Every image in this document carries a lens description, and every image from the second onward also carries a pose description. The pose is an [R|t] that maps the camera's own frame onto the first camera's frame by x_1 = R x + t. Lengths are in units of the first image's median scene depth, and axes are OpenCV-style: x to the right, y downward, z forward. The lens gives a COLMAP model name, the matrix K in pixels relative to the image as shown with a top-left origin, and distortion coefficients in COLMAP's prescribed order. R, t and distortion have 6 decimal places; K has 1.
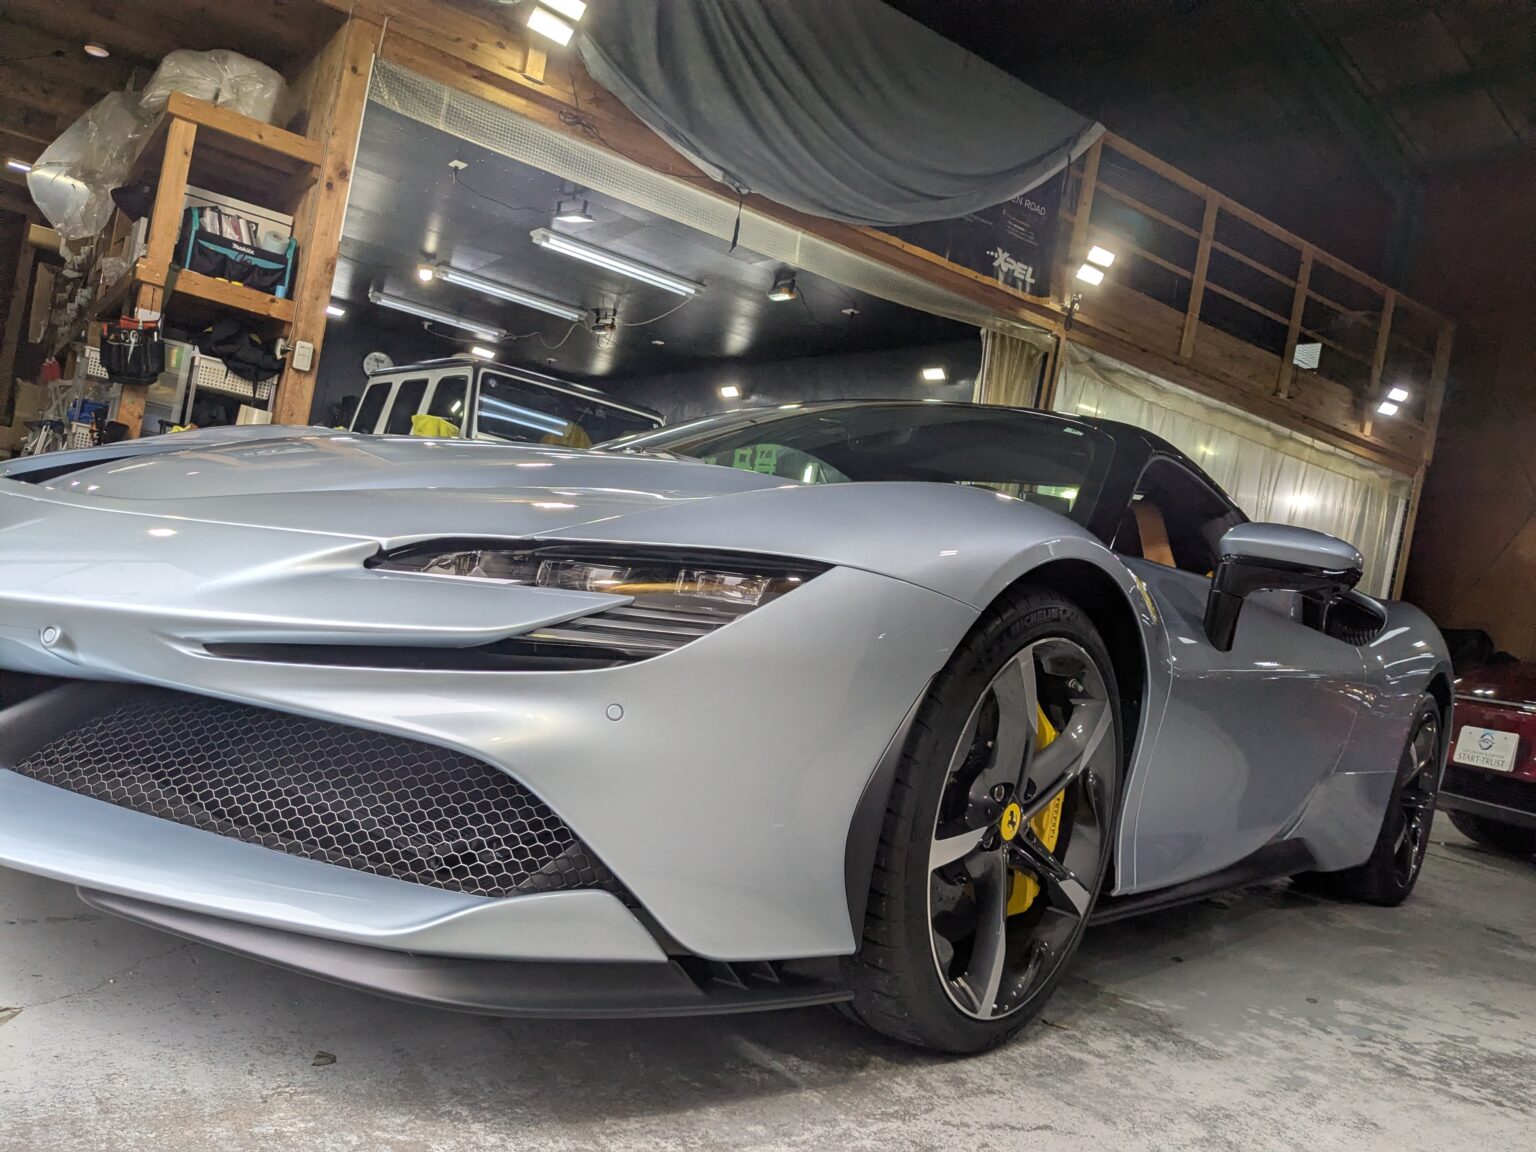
lens RADIAL K [[1221.1, 0, 747.8], [0, 1221.1, 596.2], [0, 0, 1]] dist [0.036092, -0.066688]
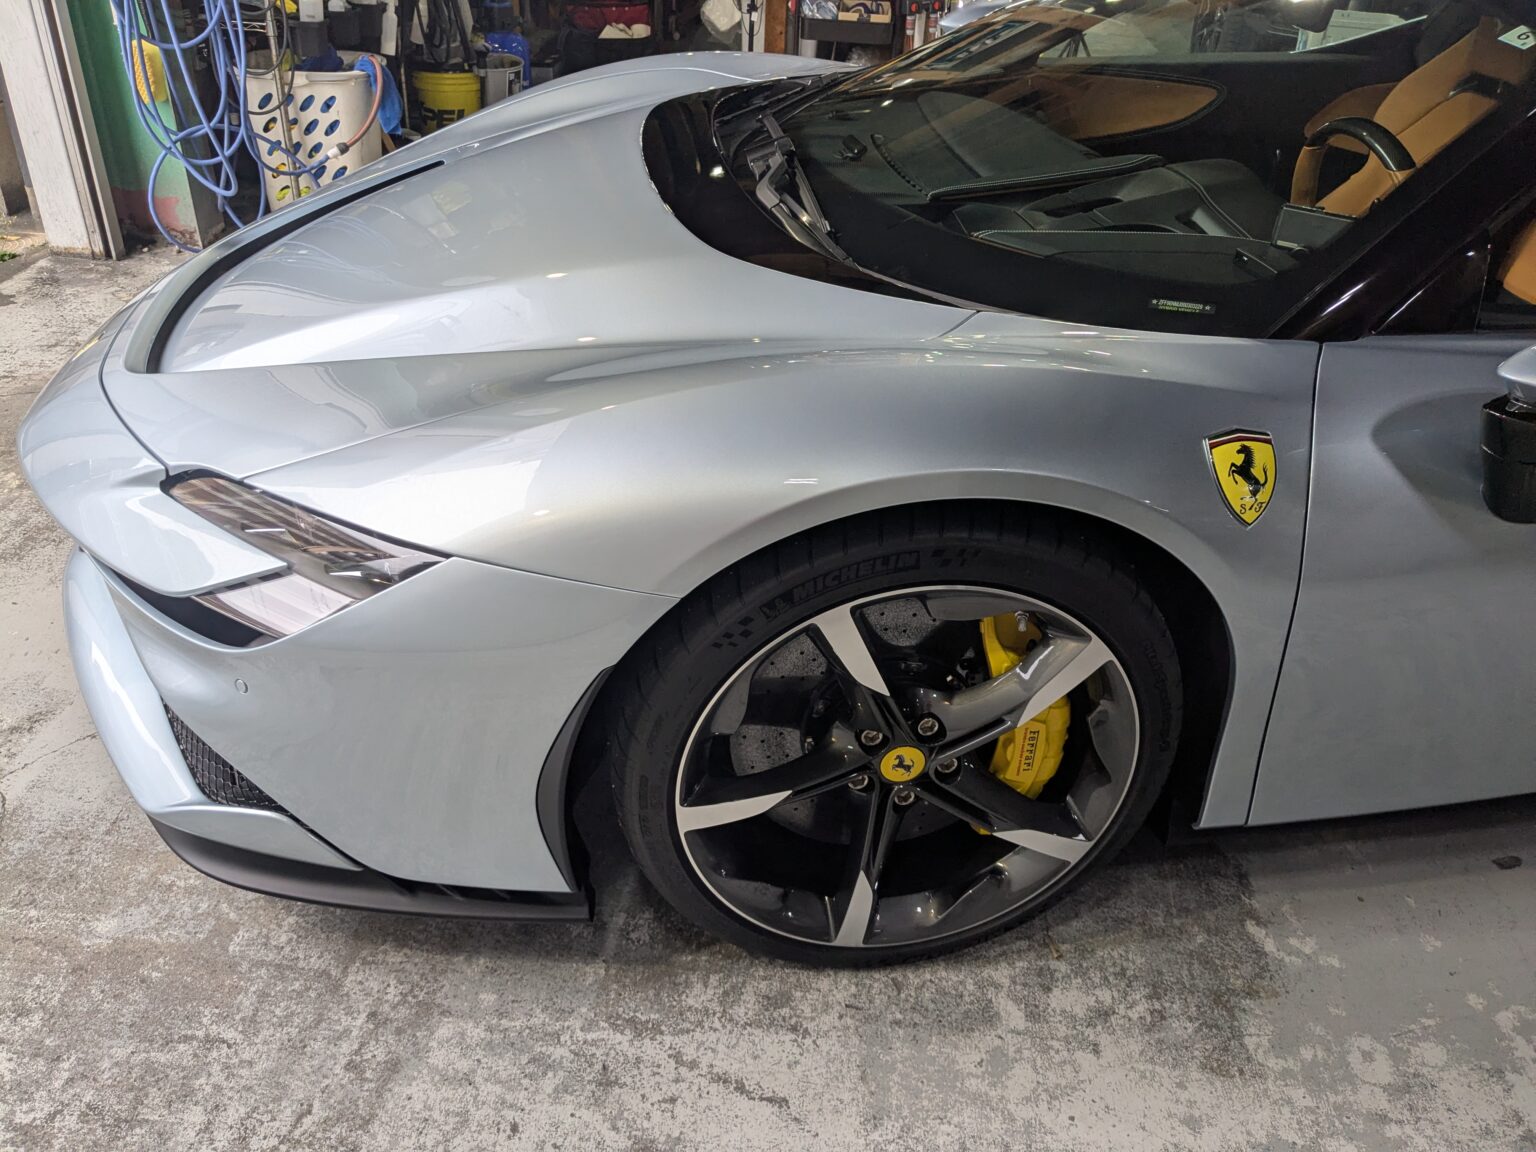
lens RADIAL K [[1221.1, 0, 725.6], [0, 1221.1, 544.3], [0, 0, 1]] dist [0.036092, -0.066688]
pose [[0.729388, 0.216788, -0.648842, 0.603528], [0.108607, 0.899736, 0.422705, -0.294963], [0.675424, -0.378785, 0.632712, 0.441060]]
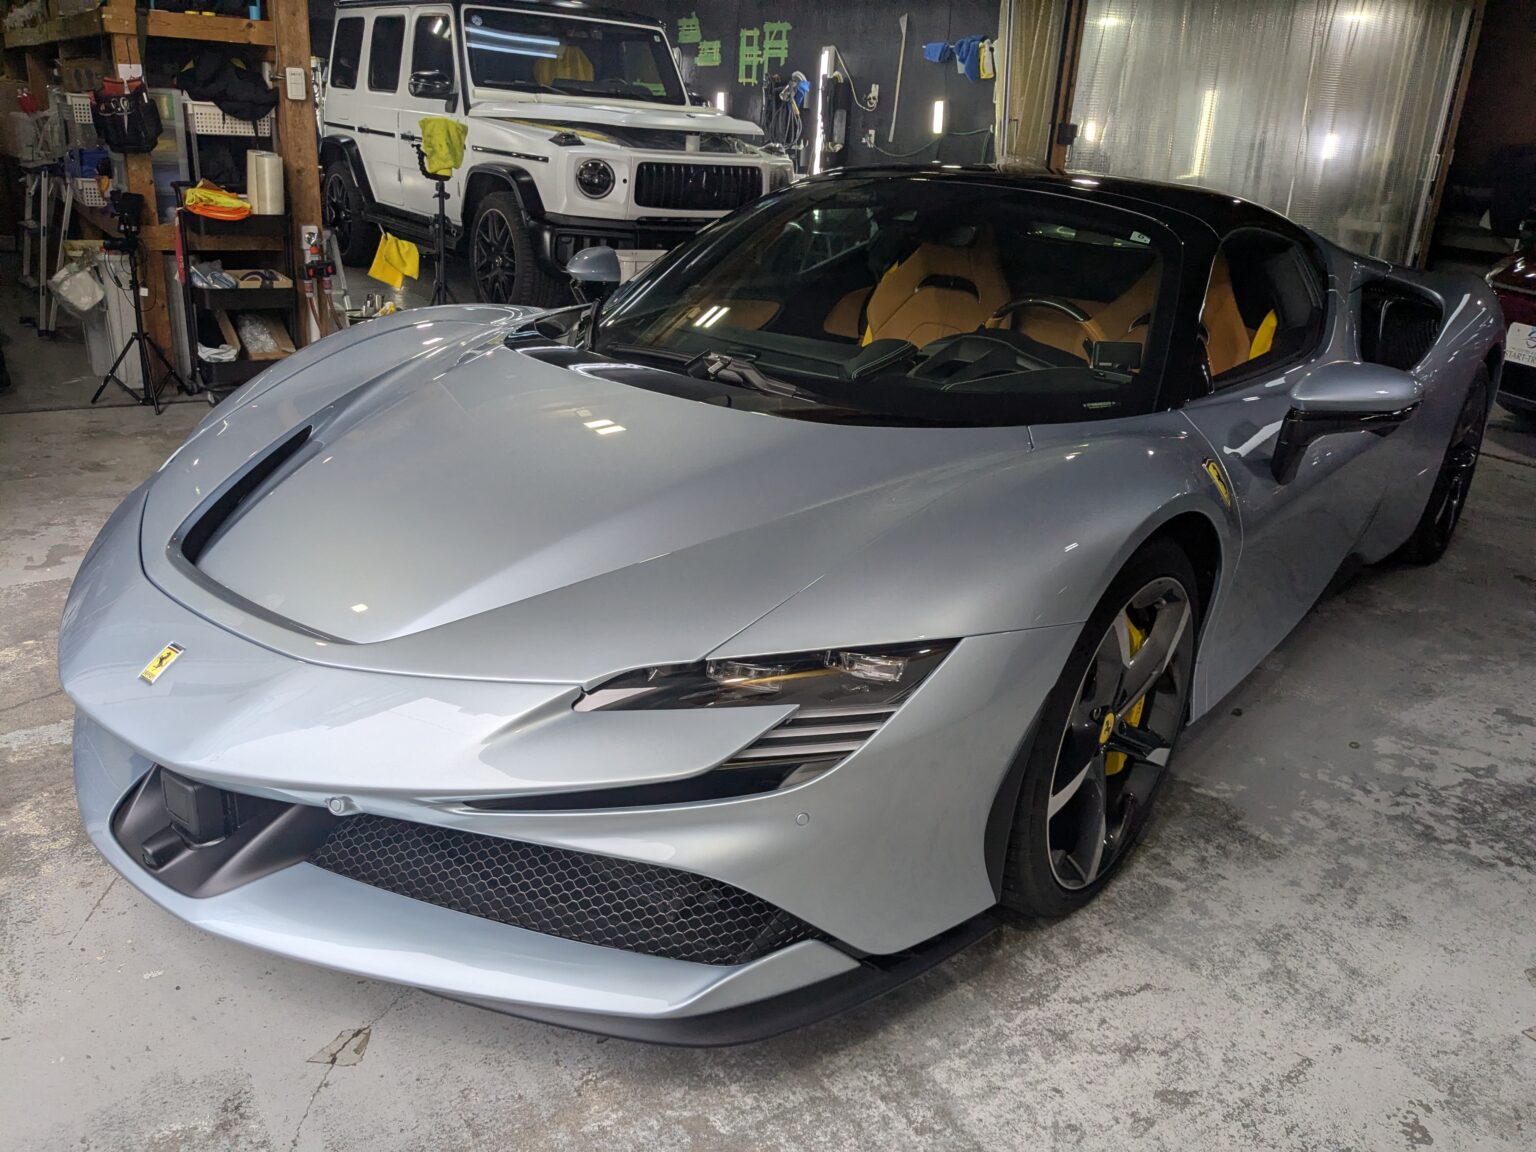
lens RADIAL K [[1221.1, 0, 755.5], [0, 1221.1, 580.8], [0, 0, 1]] dist [0.036092, -0.066688]
pose [[0.992341, -0.116169, -0.042004, -0.051948], [0.123509, 0.926748, 0.354800, -0.391645], [-0.002290, -0.357270, 0.933998, -0.046573]]
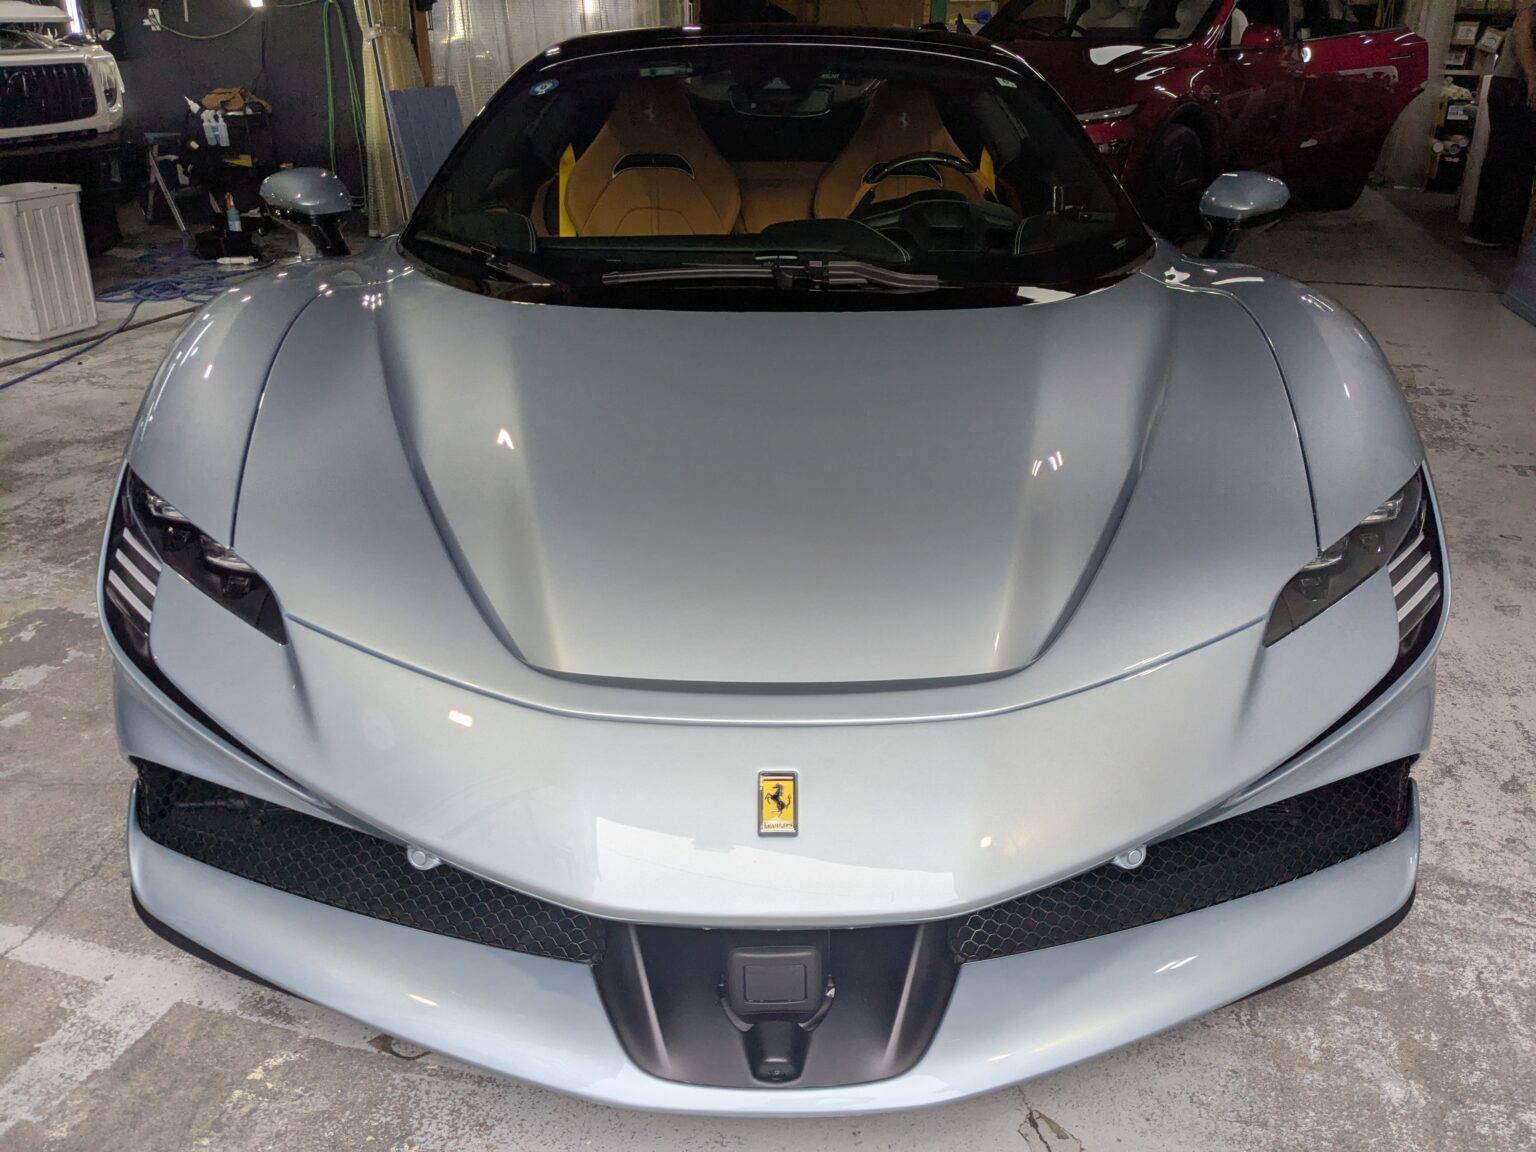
lens RADIAL K [[1221.1, 0, 773.0], [0, 1221.1, 589.3], [0, 0, 1]] dist [0.036092, -0.066688]
pose [[0.756182, -0.426759, 0.496050, -0.831942], [0.131338, 0.841624, 0.523850, -0.495922], [-0.641046, -0.330976, 0.692471, 0.402941]]
